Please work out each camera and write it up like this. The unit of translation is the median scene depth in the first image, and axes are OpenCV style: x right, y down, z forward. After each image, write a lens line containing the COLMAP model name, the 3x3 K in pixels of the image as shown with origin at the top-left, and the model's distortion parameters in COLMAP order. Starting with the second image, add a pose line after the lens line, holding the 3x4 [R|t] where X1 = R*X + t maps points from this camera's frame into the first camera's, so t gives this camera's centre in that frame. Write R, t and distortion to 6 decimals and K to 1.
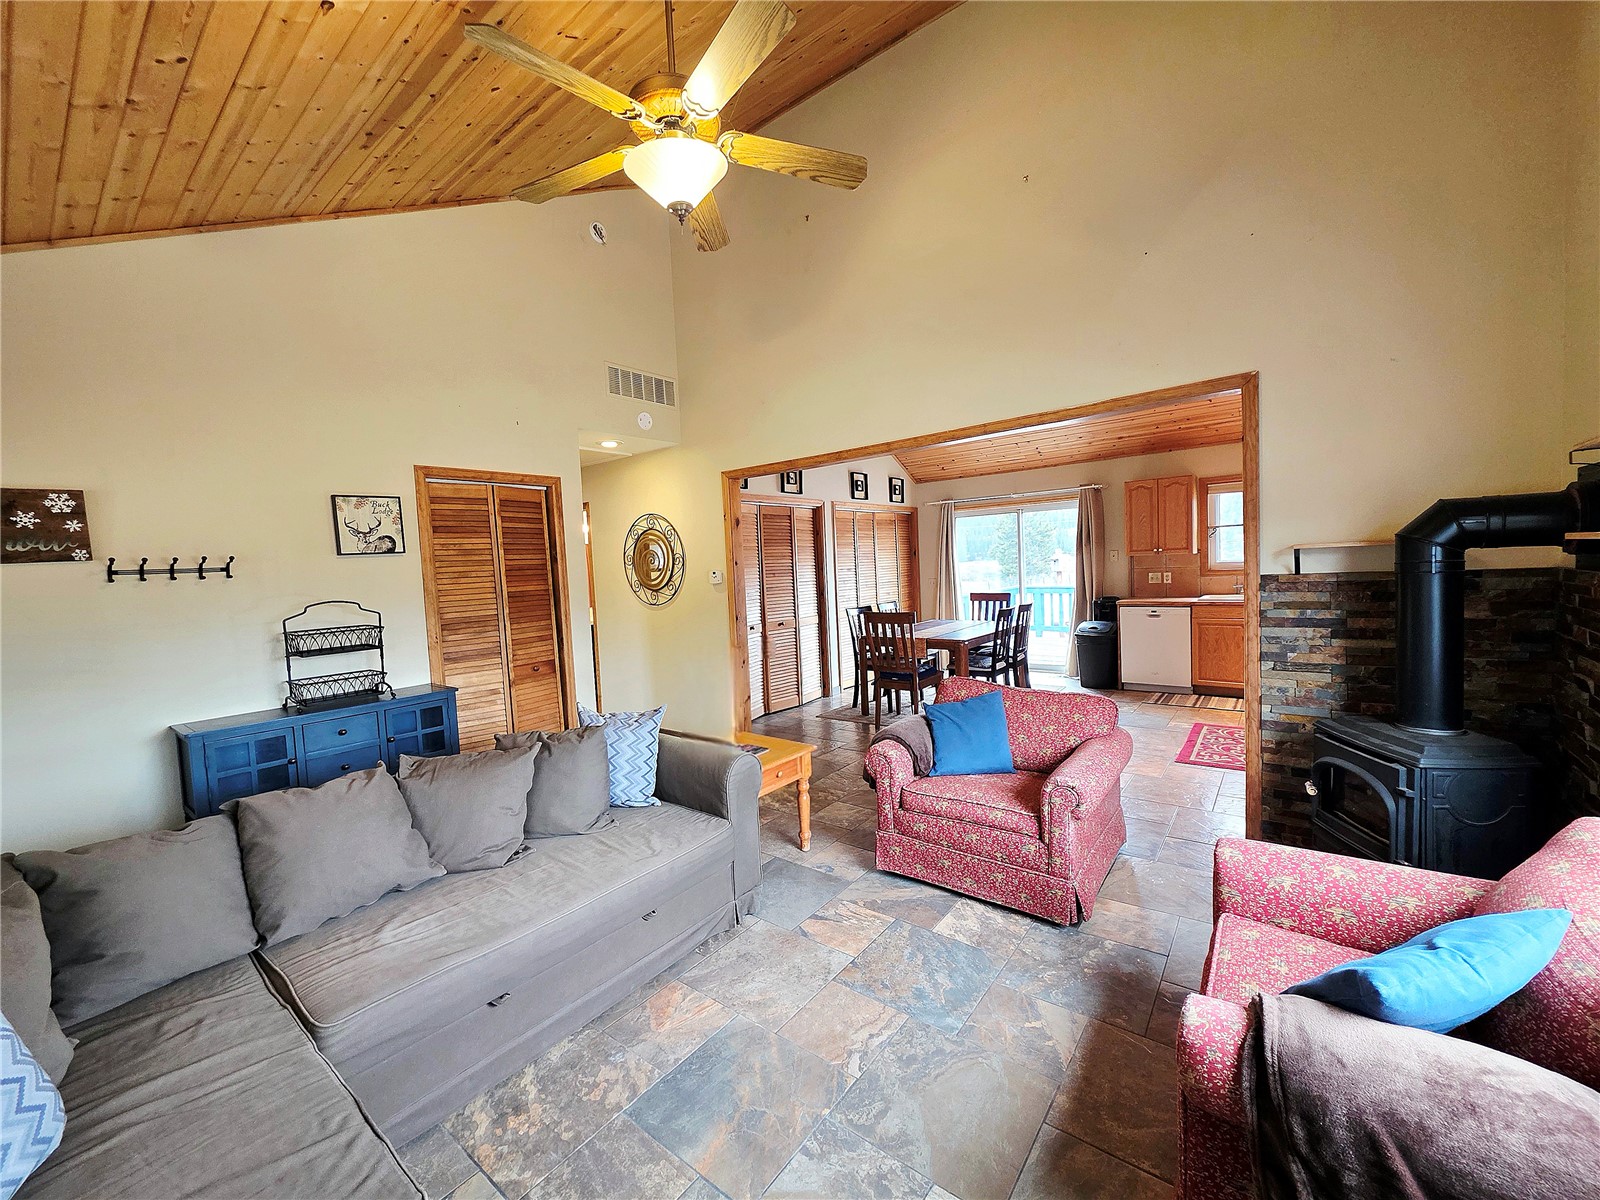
lens RADIAL K [[636.6, 0, 795.2], [0, 636.6, 599.2], [0, 0, 1]] dist [0.004280, -0.000108]
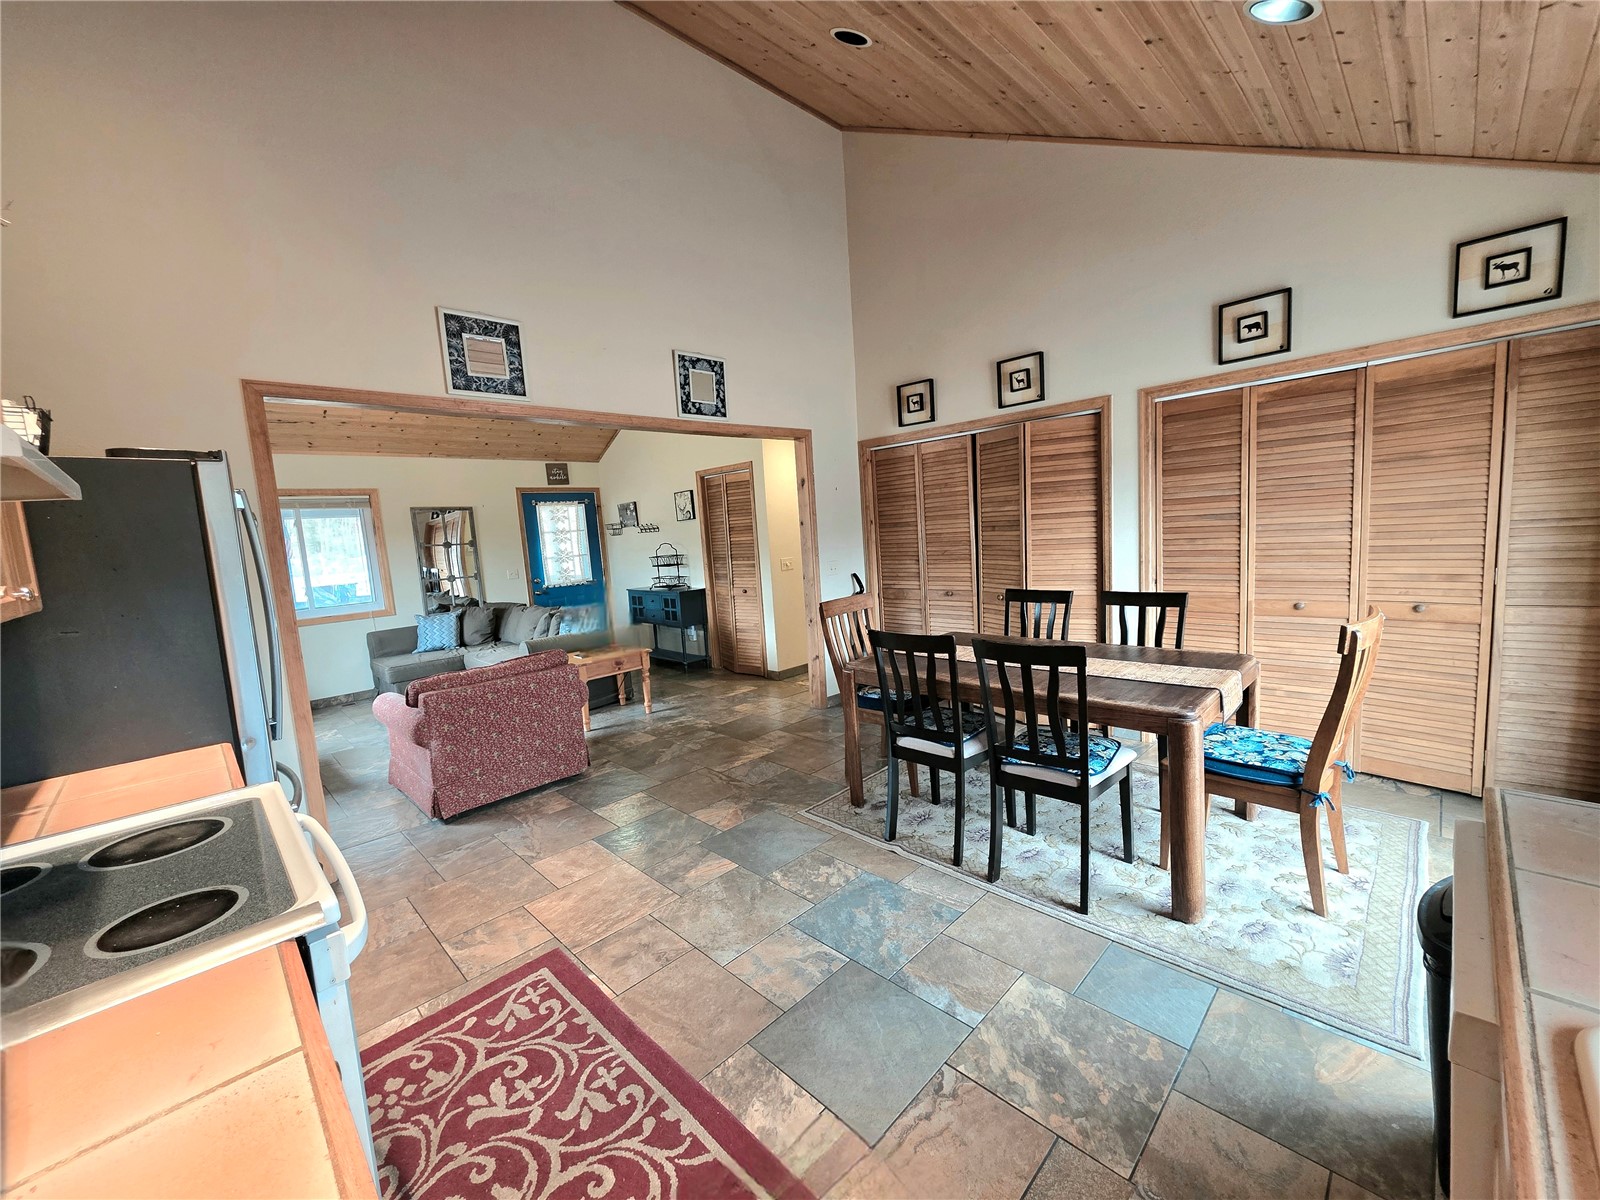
lens RADIAL K [[636.3, 0, 793.6], [0, 636.3, 599.5], [0, 0, 1]] dist [0.000293, -0.000288]
pose [[-0.124452, 0.165570, -0.978314, 0.726745], [0.017384, 0.986192, 0.164692, -0.082100], [0.992073, 0.003490, -0.125612, 0.878880]]
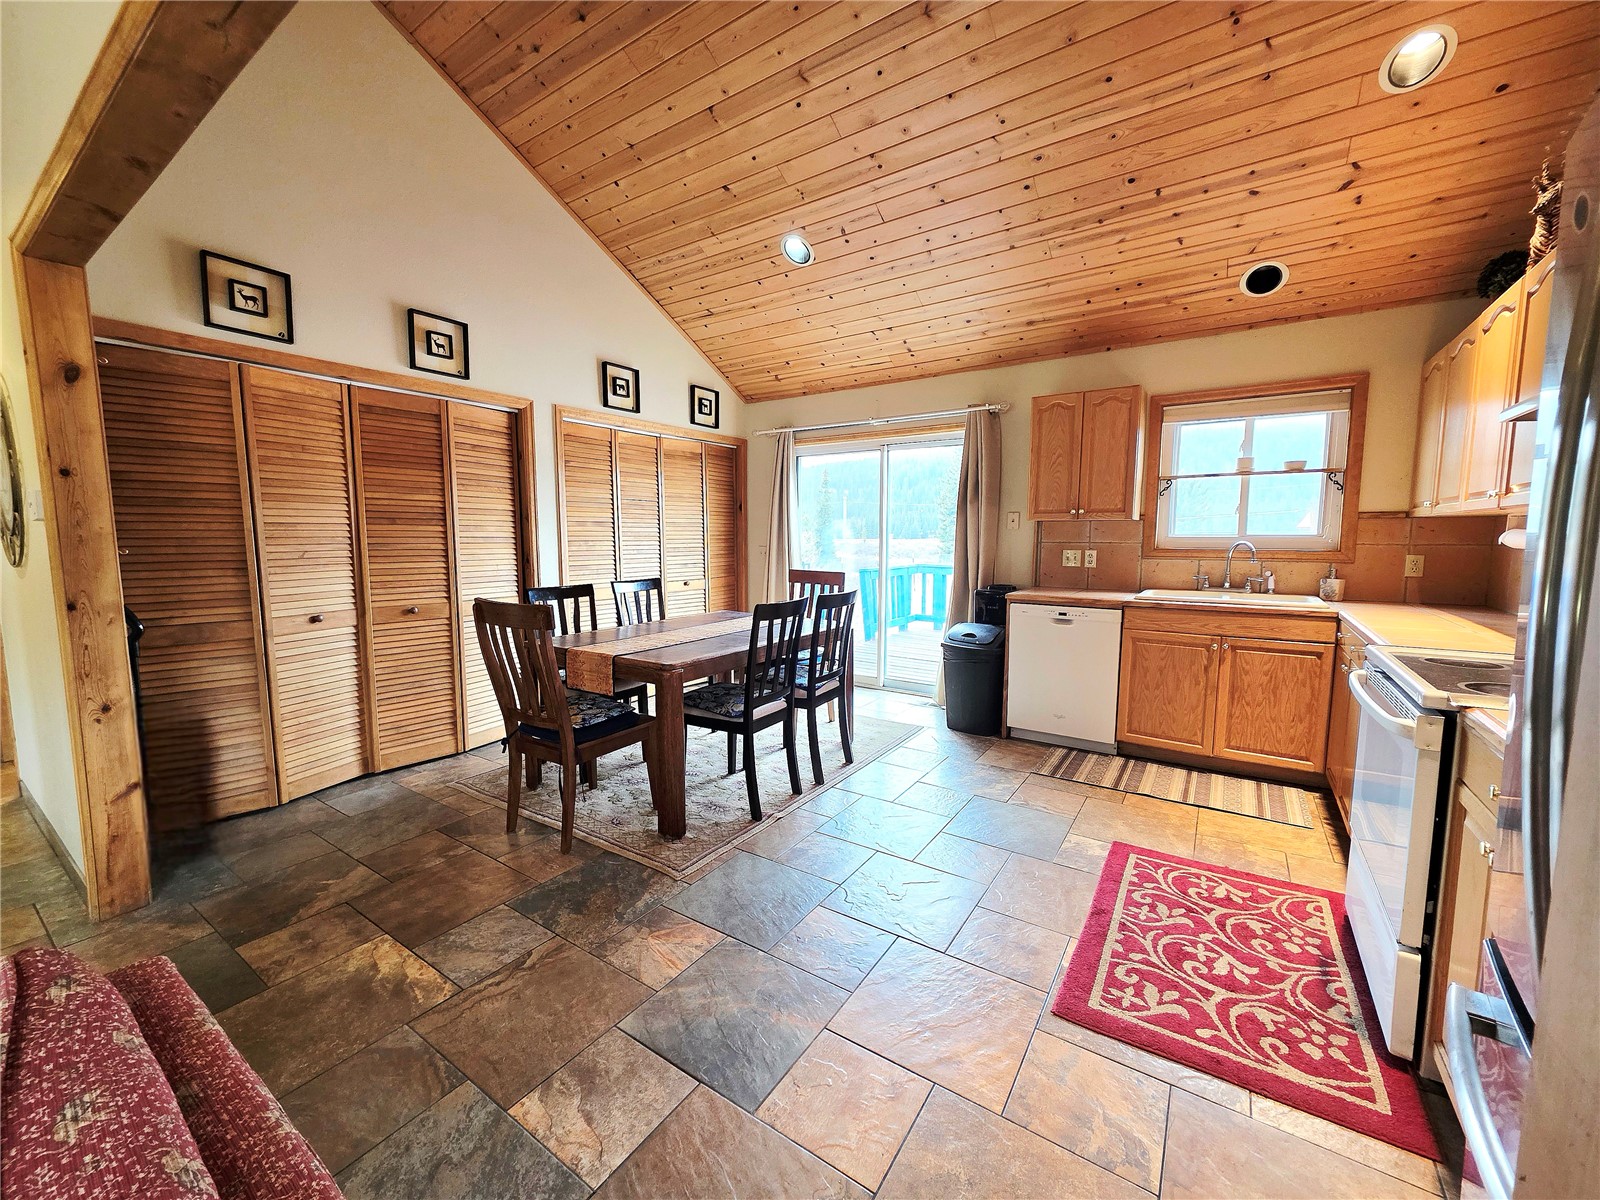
lens RADIAL K [[636.6, 0, 795.2], [0, 636.6, 599.2], [0, 0, 1]] dist [0.004280, -0.000108]
pose [[0.996528, 0.038822, 0.073654, 0.274934], [-0.042276, 0.998050, 0.045925, -0.011272], [-0.071728, -0.048879, 0.996226, 0.435466]]
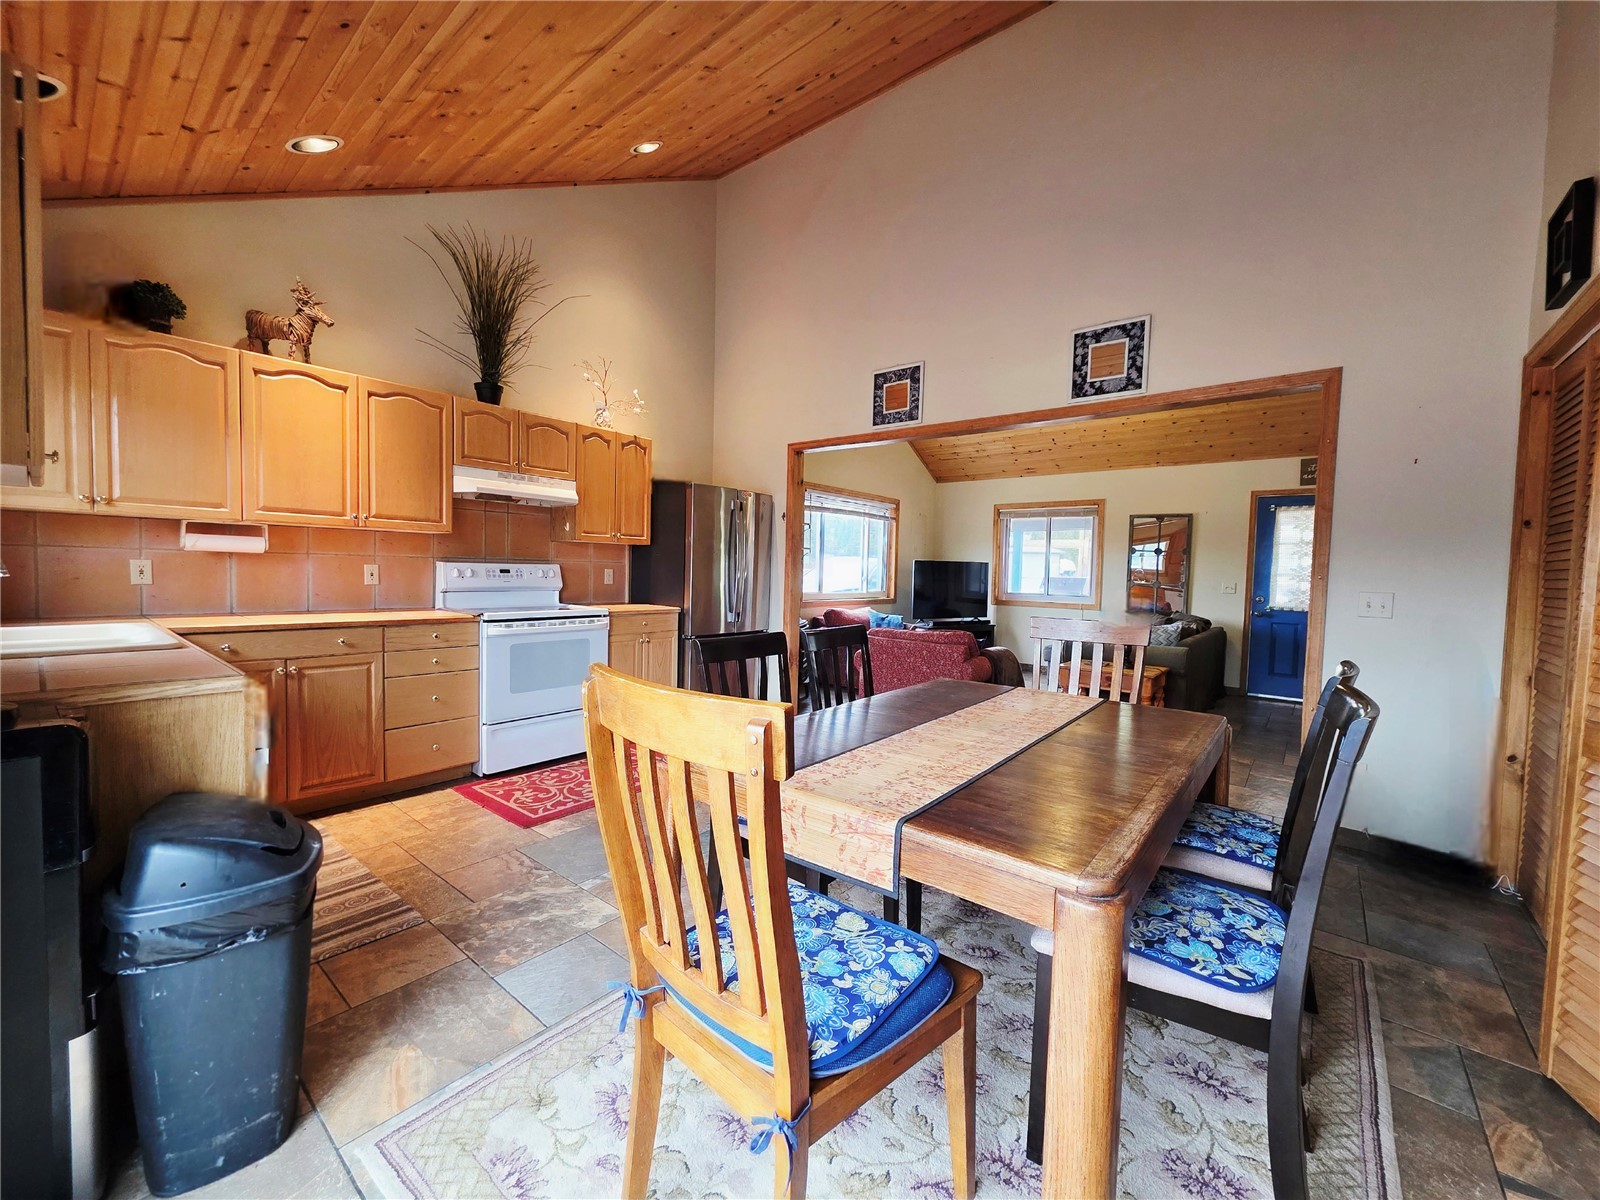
lens RADIAL K [[636.3, 0, 793.6], [0, 636.3, 599.5], [0, 0, 1]] dist [0.000293, -0.000288]
pose [[-0.999485, 0.021449, 0.023848, 0.317028], [0.023691, 0.994893, 0.098113, -0.044599], [-0.021621, 0.098628, -0.994889, 1.290570]]
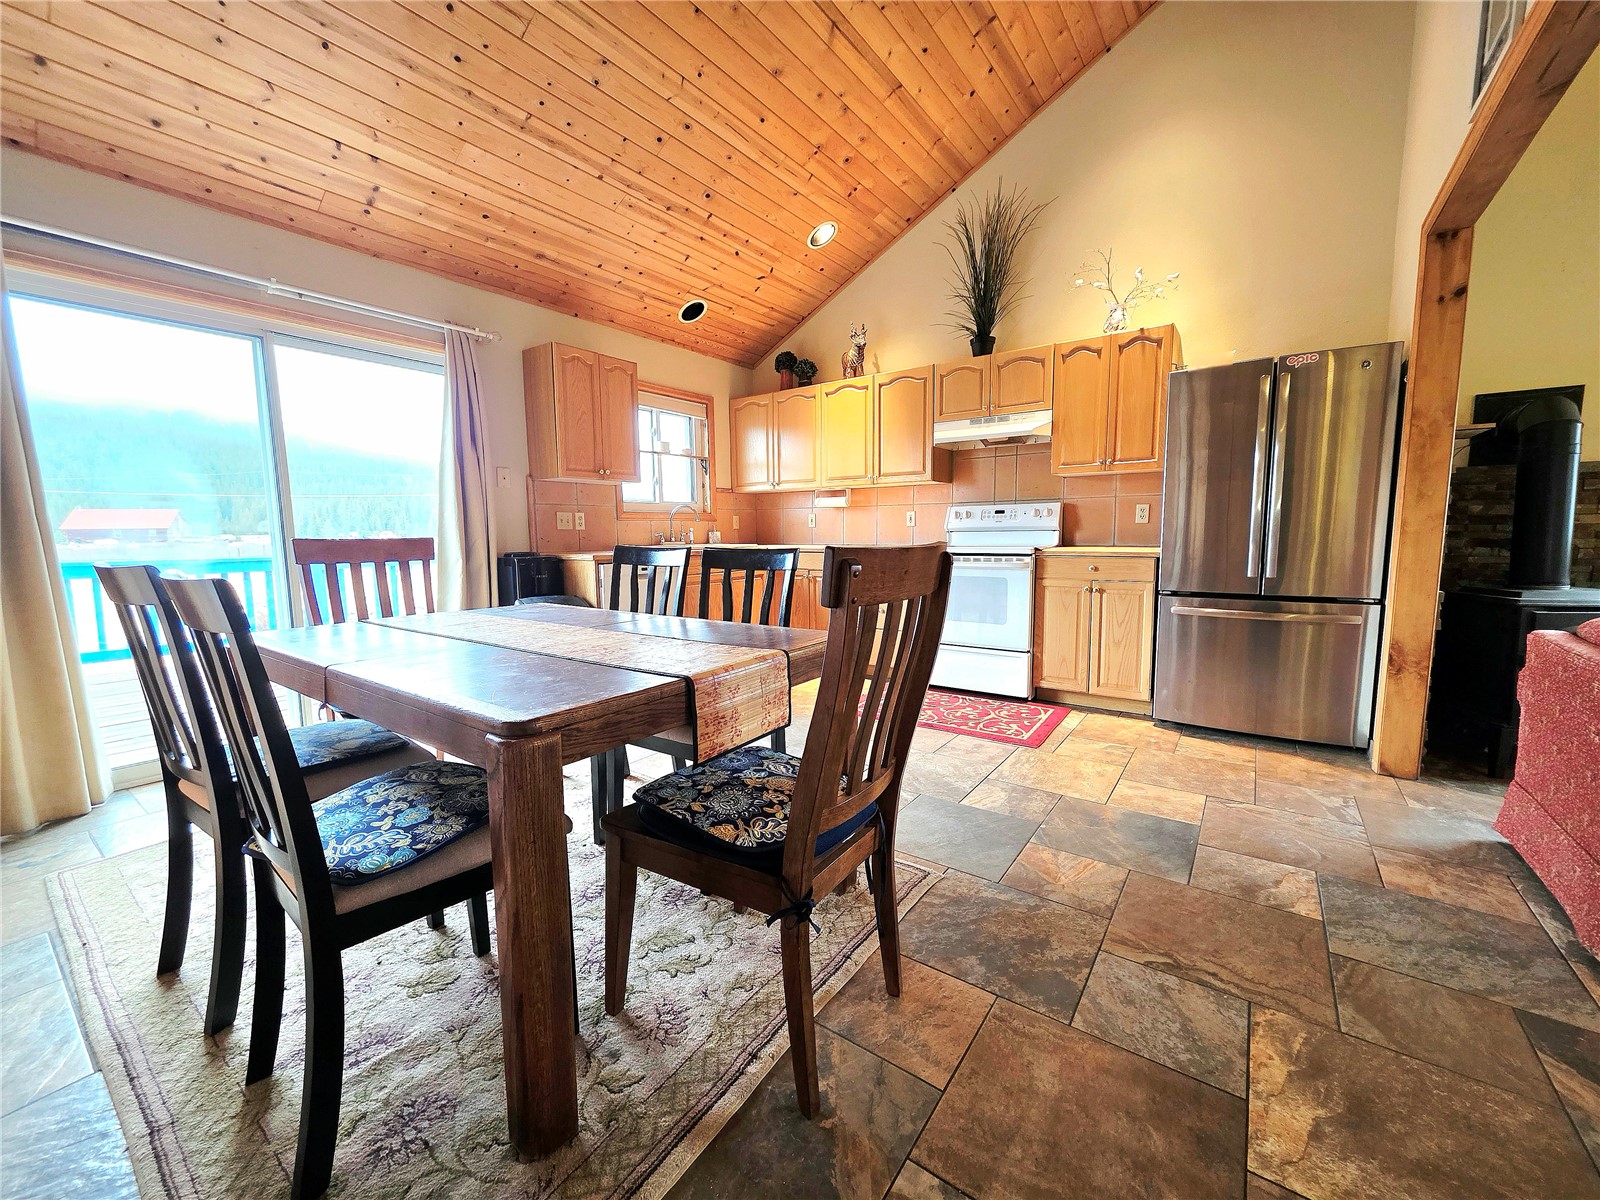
lens RADIAL K [[636.6, 0, 795.2], [0, 636.6, 599.2], [0, 0, 1]] dist [0.004280, -0.000108]
pose [[-0.035972, -0.063284, 0.997347, -0.062493], [0.067506, 0.995560, 0.065605, 0.017915], [-0.997070, 0.069686, -0.031540, 0.889899]]
